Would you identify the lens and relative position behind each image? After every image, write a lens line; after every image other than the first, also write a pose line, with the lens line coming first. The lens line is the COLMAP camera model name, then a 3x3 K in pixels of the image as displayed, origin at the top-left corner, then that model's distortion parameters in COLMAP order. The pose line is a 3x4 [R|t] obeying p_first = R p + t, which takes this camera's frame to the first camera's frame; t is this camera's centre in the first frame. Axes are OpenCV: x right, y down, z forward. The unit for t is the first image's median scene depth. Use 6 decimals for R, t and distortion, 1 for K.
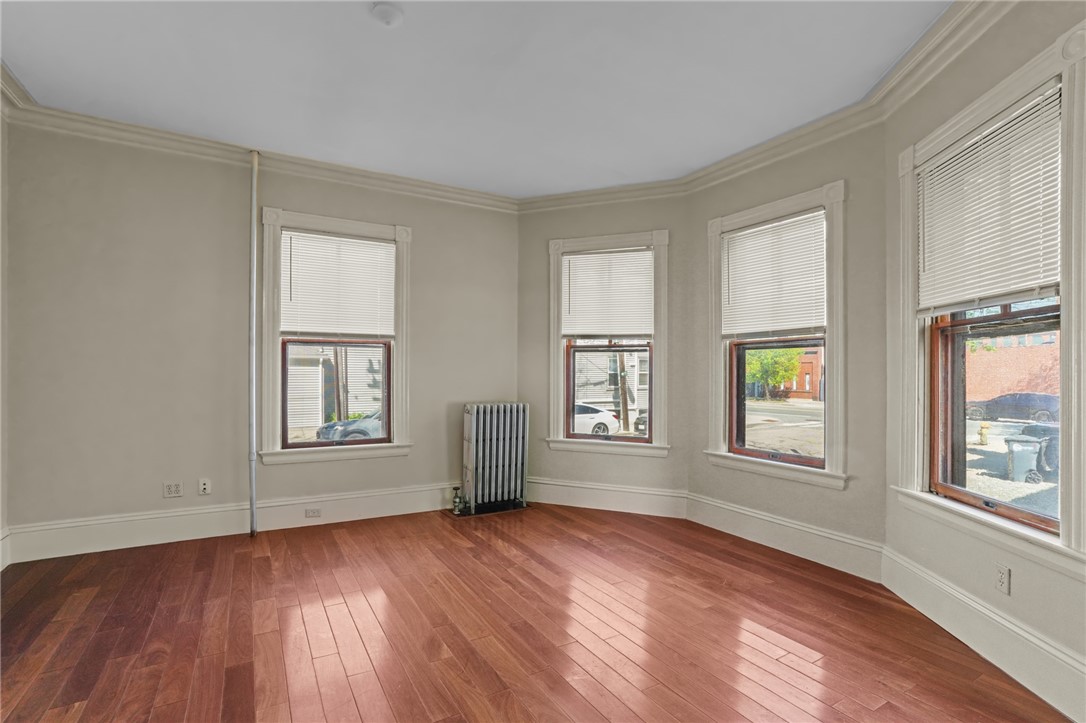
lens RADIAL K [[511.8, 0, 541.1], [0, 511.8, 374.1], [0, 0, 1]] dist [-0.046645, 0.000313]
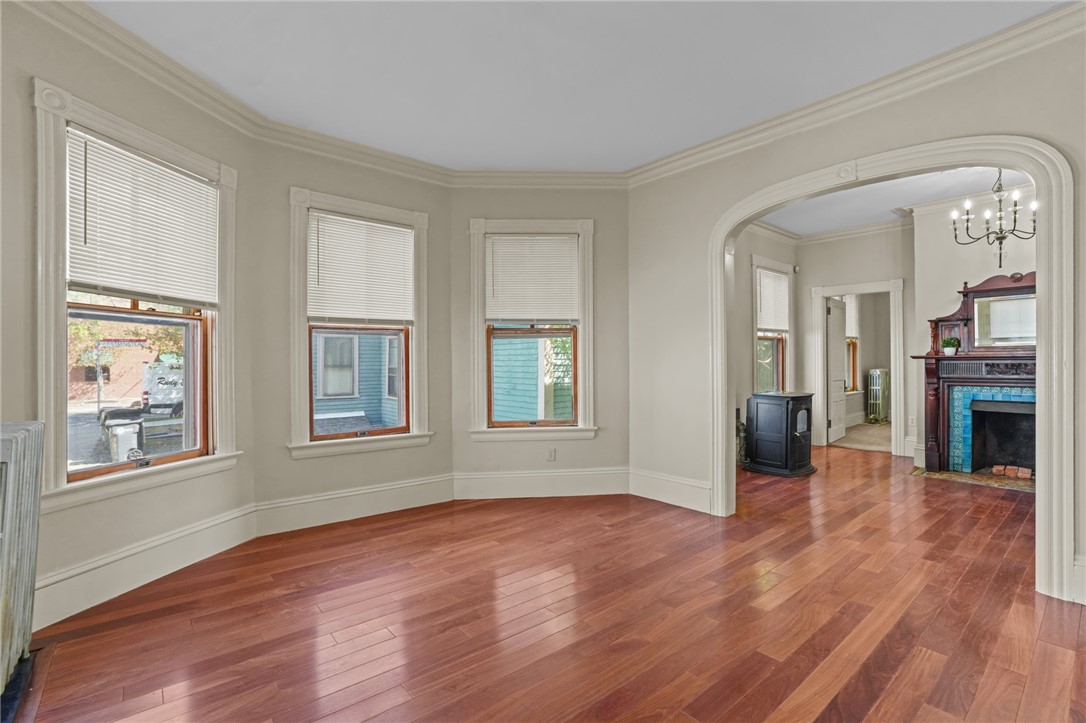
lens RADIAL K [[492.7, 0, 543.0], [0, 492.7, 361.5], [0, 0, 1]] dist [-0.029336, 0.000540]
pose [[-0.167236, -0.001741, 0.985915, -0.622519], [0.006728, 0.999973, 0.002907, 0.005813], [-0.985894, 0.007119, -0.167220, 0.755721]]
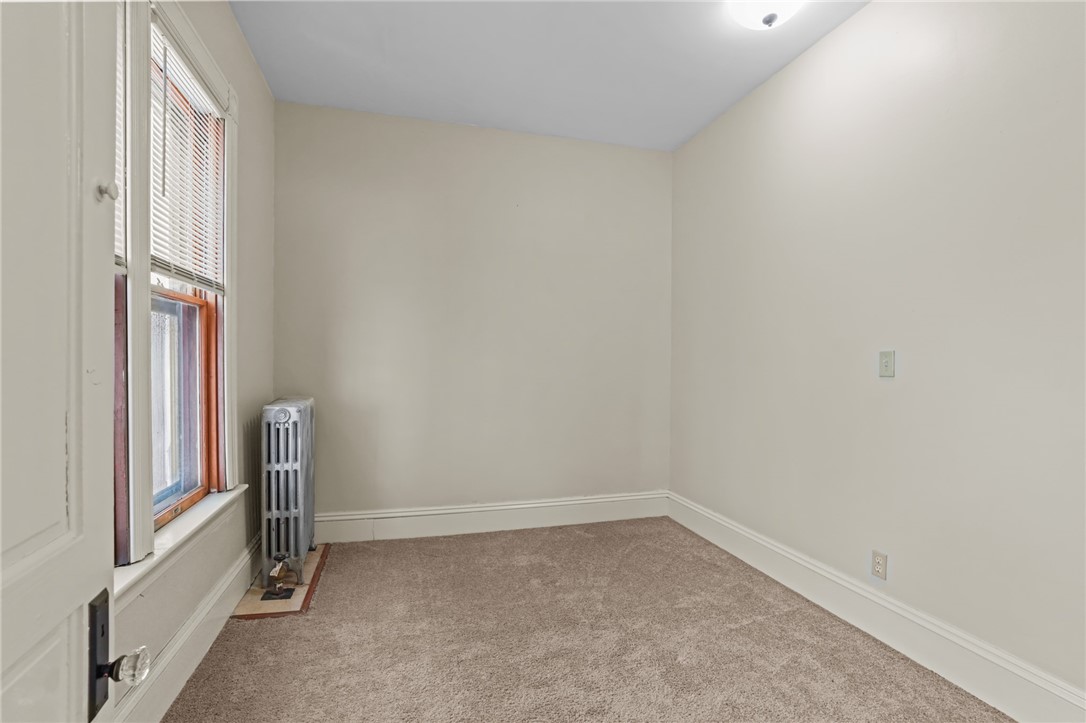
lens RADIAL K [[498.4, 0, 543.3], [0, 498.4, 366.8], [0, 0, 1]] dist [-0.066769, 0.031027]
pose [[-0.967991, -0.007277, 0.250878, 0.845643], [-0.004735, 0.999931, 0.010732, -0.001540], [-0.250939, 0.009201, -0.967959, -0.594527]]
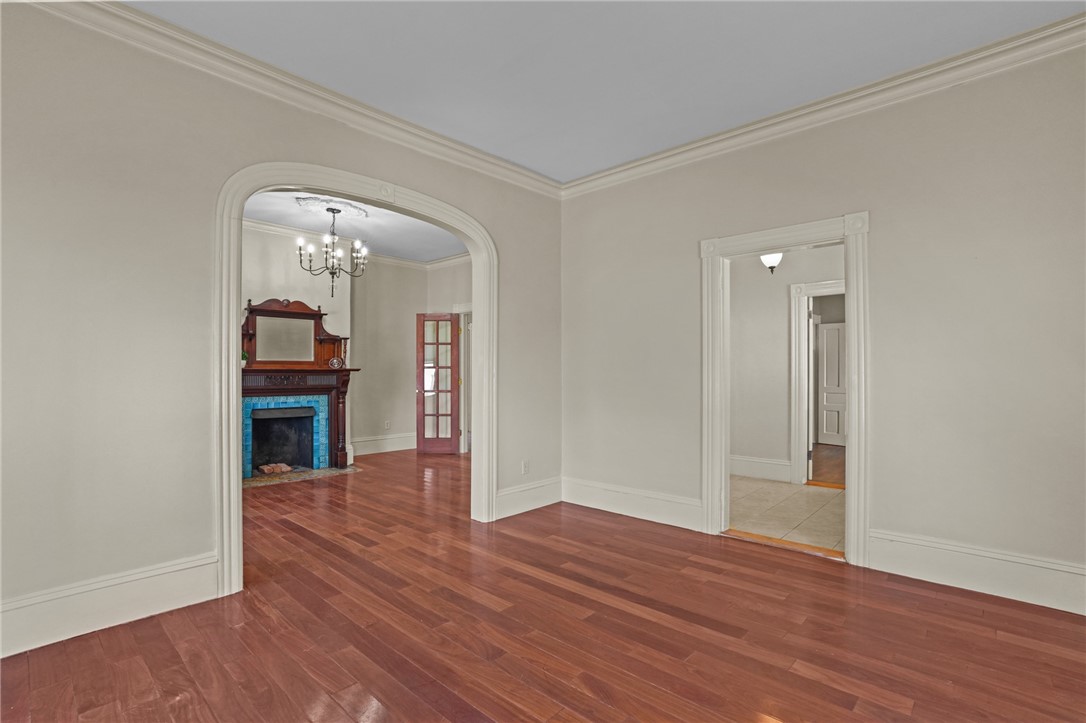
lens RADIAL K [[505.4, 0, 536.9], [0, 505.4, 369.2], [0, 0, 1]] dist [-0.041553, 0.000640]
pose [[-0.961204, -0.007094, -0.275747, 0.068342], [-0.005336, 0.999960, -0.007126, 0.009580], [0.275786, -0.005378, -0.961204, 1.027391]]
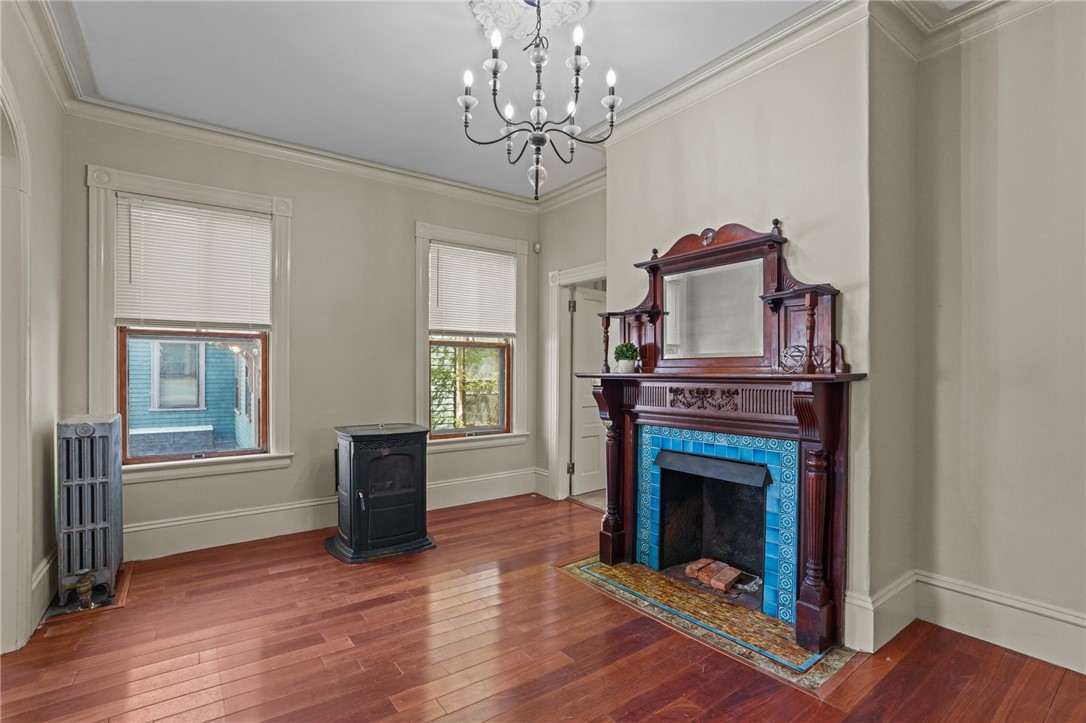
lens RADIAL K [[505.7, 0, 539.9], [0, 505.7, 377.9], [0, 0, 1]] dist [-0.068517, 0.029362]
pose [[-0.101094, -0.014668, 0.994769, -0.313814], [-0.006403, 0.999880, 0.014092, -0.002150], [-0.994856, -0.004945, -0.101176, -0.329709]]
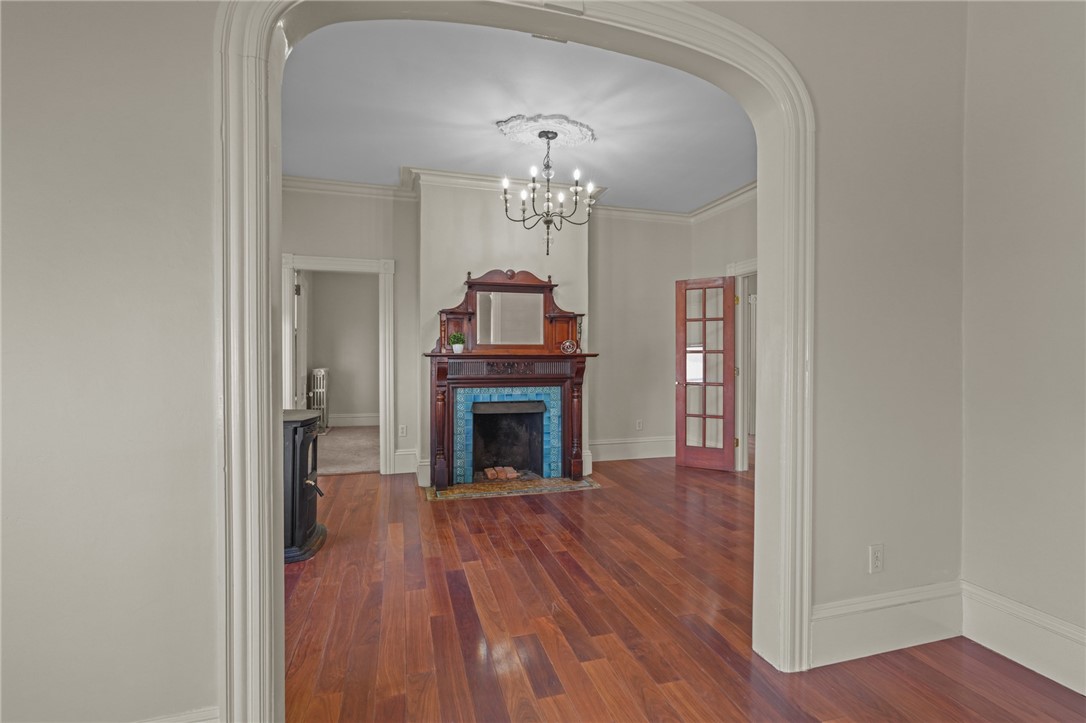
lens RADIAL K [[492.7, 0, 543.0], [0, 492.7, 361.5], [0, 0, 1]] dist [-0.029336, 0.000540]
pose [[-0.968324, -0.007076, 0.249596, -0.003169], [-0.004982, 0.999947, 0.009022, 0.008473], [-0.249646, 0.007493, -0.968308, 0.526839]]
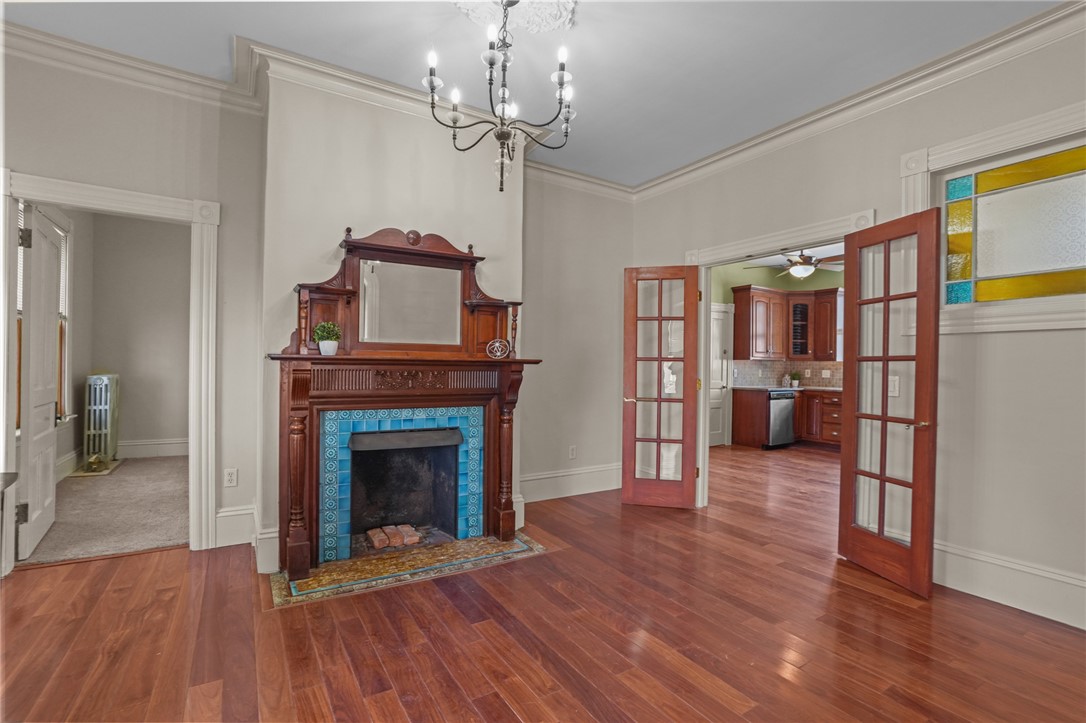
lens RADIAL K [[498.4, 0, 543.3], [0, 498.4, 366.8], [0, 0, 1]] dist [-0.066769, 0.031027]
pose [[-0.999594, -0.018714, -0.021479, 0.183356], [-0.018796, 0.999817, 0.003604, 0.008934], [0.021407, 0.004006, -0.999763, 0.176158]]
